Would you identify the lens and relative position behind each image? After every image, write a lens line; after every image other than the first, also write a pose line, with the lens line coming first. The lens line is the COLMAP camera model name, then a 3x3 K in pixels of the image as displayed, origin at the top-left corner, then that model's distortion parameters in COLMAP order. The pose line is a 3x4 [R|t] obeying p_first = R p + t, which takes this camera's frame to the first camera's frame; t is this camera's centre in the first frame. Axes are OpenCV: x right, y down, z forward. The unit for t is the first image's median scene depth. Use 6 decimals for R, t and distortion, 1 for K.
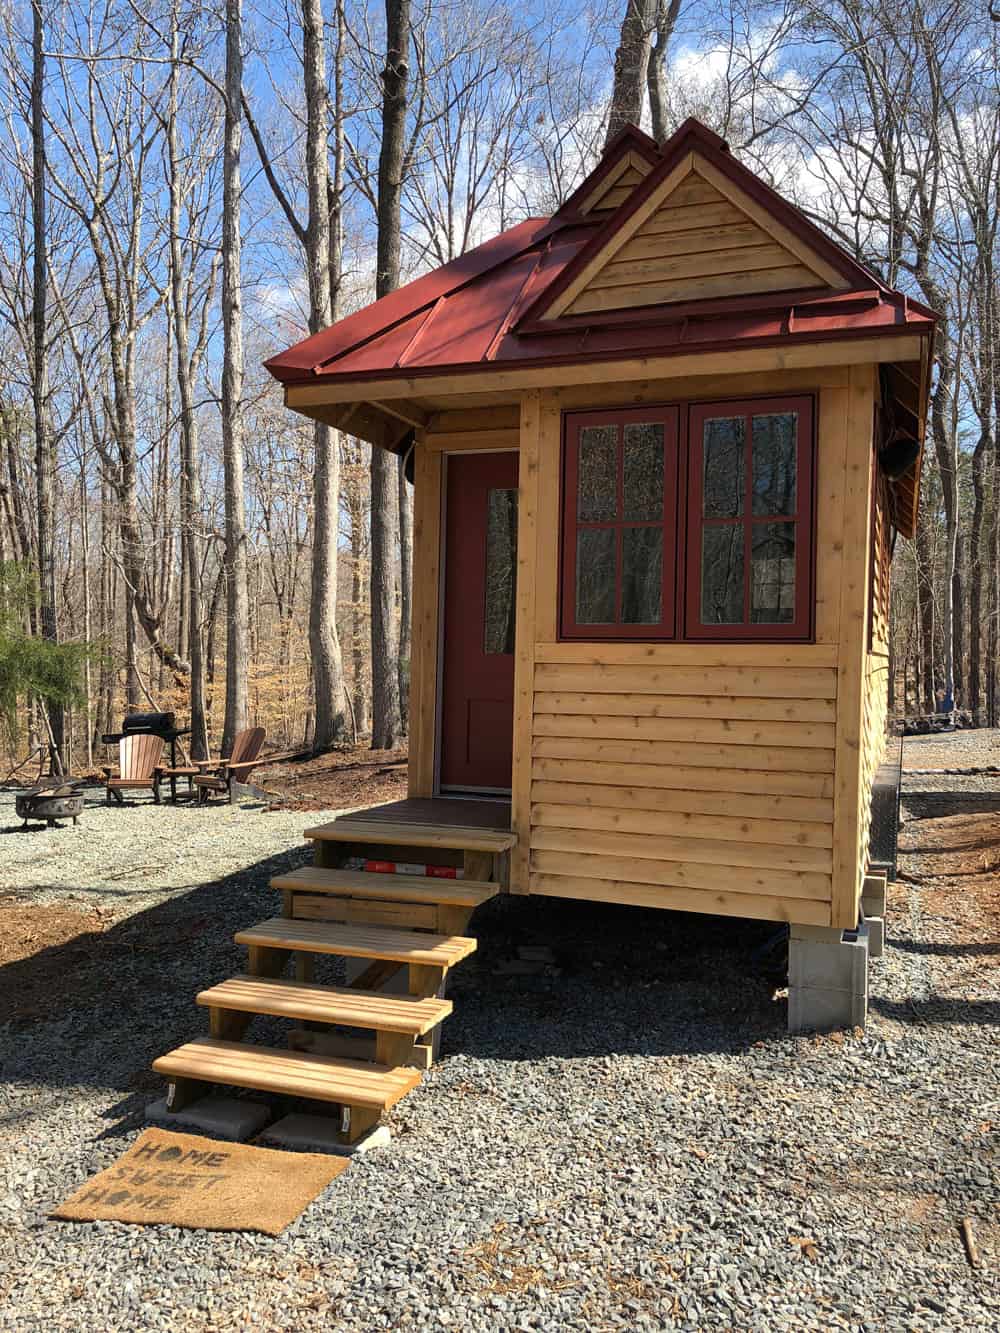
lens RADIAL K [[1138.4, 0, 514.6], [0, 1138.4, 668.9], [0, 0, 1]] dist [0.049667, -0.055966]
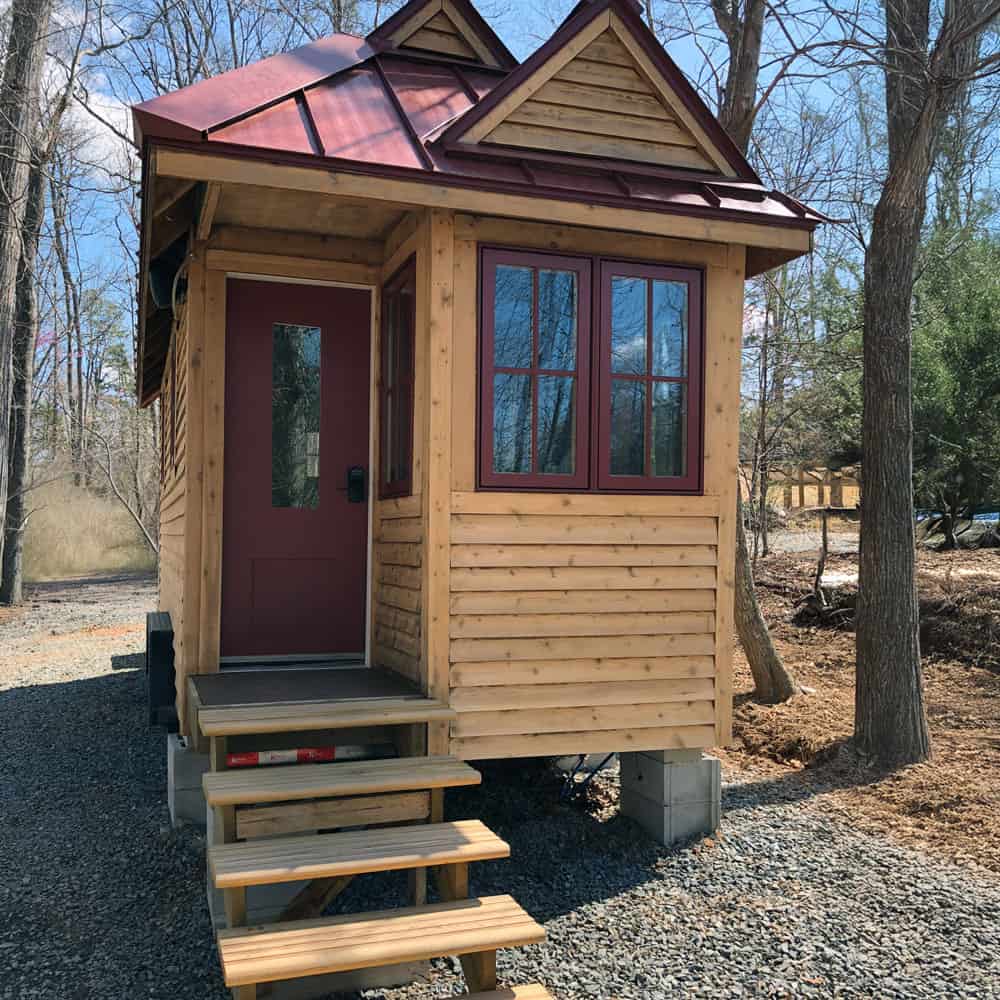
lens RADIAL K [[997.3, 0, 498.1], [0, 997.3, 544.1], [0, 0, 1]] dist [0.097809, -0.230676]
pose [[0.761515, -0.021920, 0.647776, -0.503501], [0.004198, 0.999574, 0.028890, -0.003676], [-0.648134, -0.019281, 0.761282, 0.372814]]
